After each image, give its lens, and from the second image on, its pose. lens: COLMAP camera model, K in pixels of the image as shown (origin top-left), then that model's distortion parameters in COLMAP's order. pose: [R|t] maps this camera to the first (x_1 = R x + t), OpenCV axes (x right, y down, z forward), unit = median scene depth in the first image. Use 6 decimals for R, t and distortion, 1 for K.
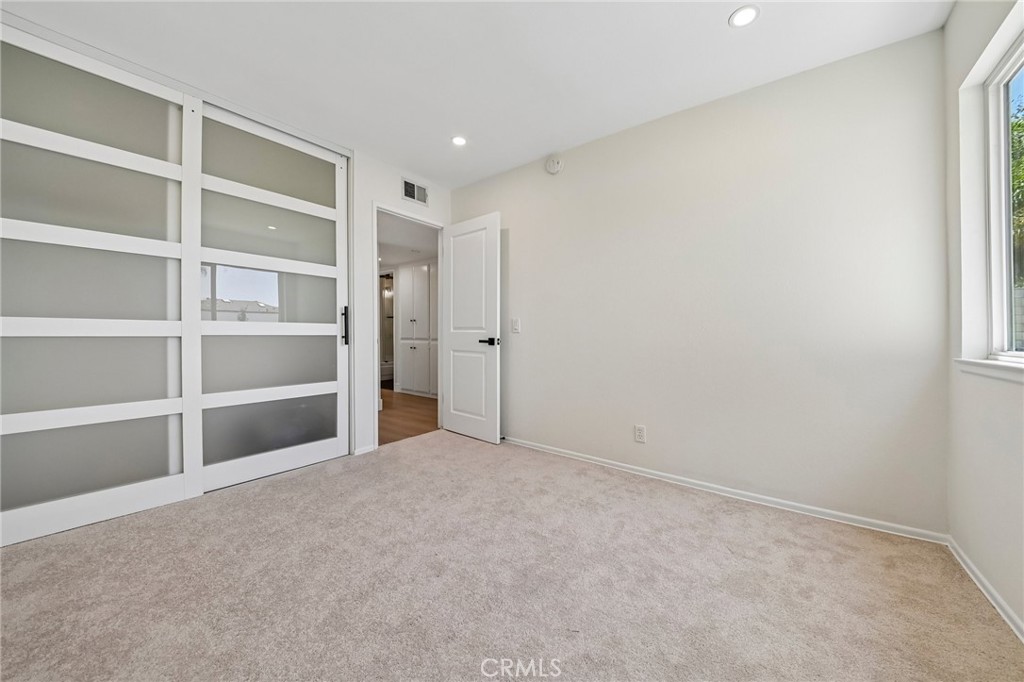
lens RADIAL K [[368.1, 0, 512.9], [0, 368.1, 334.1], [0, 0, 1]] dist [-0.007040, -0.001689]
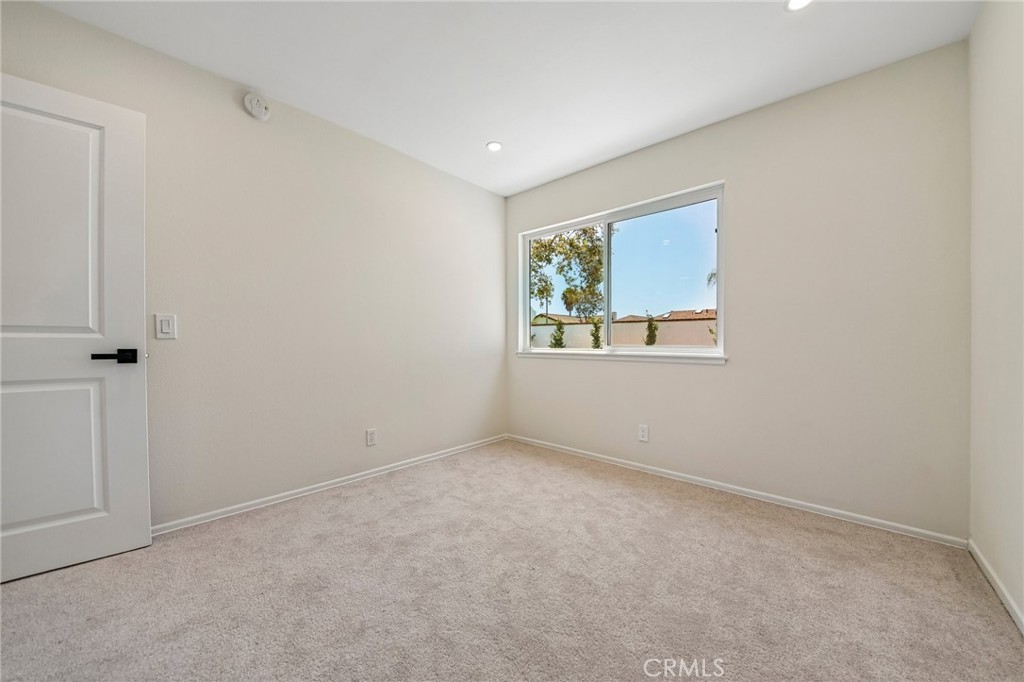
lens RADIAL K [[368.1, 0, 519.2], [0, 368.1, 343.9], [0, 0, 1]] dist [-0.007040, -0.001689]
pose [[0.070973, -0.008975, 0.997438, -0.690577], [0.001728, 0.999959, 0.008875, -0.000973], [-0.997477, 0.001094, 0.070985, 0.535921]]
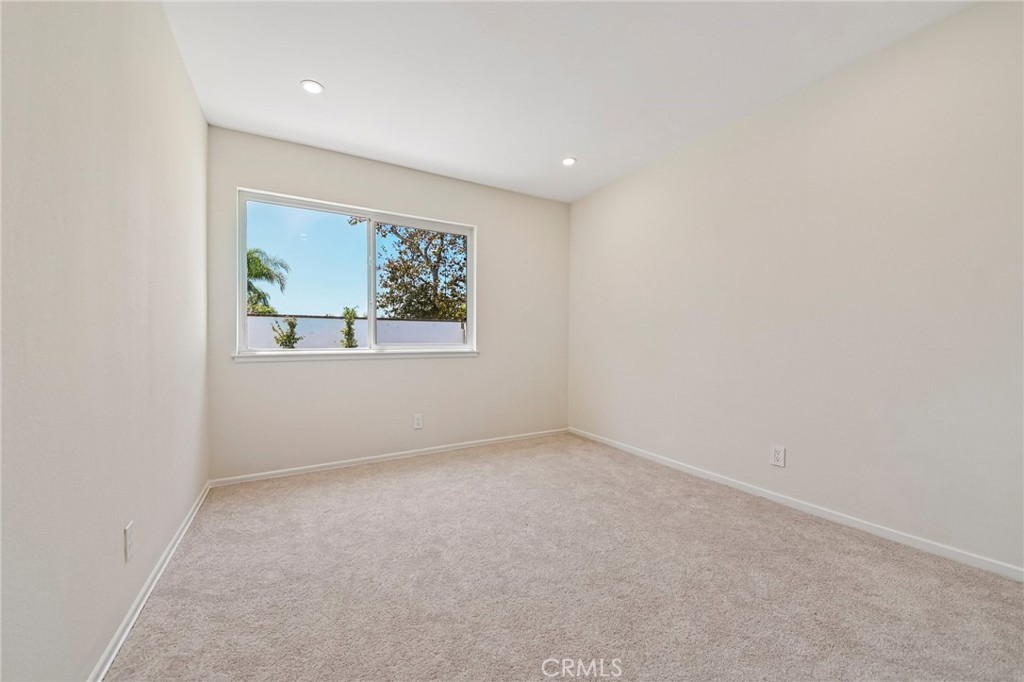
lens RADIAL K [[382.0, 0, 508.2], [0, 382.0, 332.9], [0, 0, 1]] dist [0.000955, -0.000033]
pose [[-0.925686, -0.002123, 0.378286, -0.322753], [-0.005042, 0.999965, -0.006726, -0.016257], [-0.378258, -0.008133, -0.925664, 1.365623]]
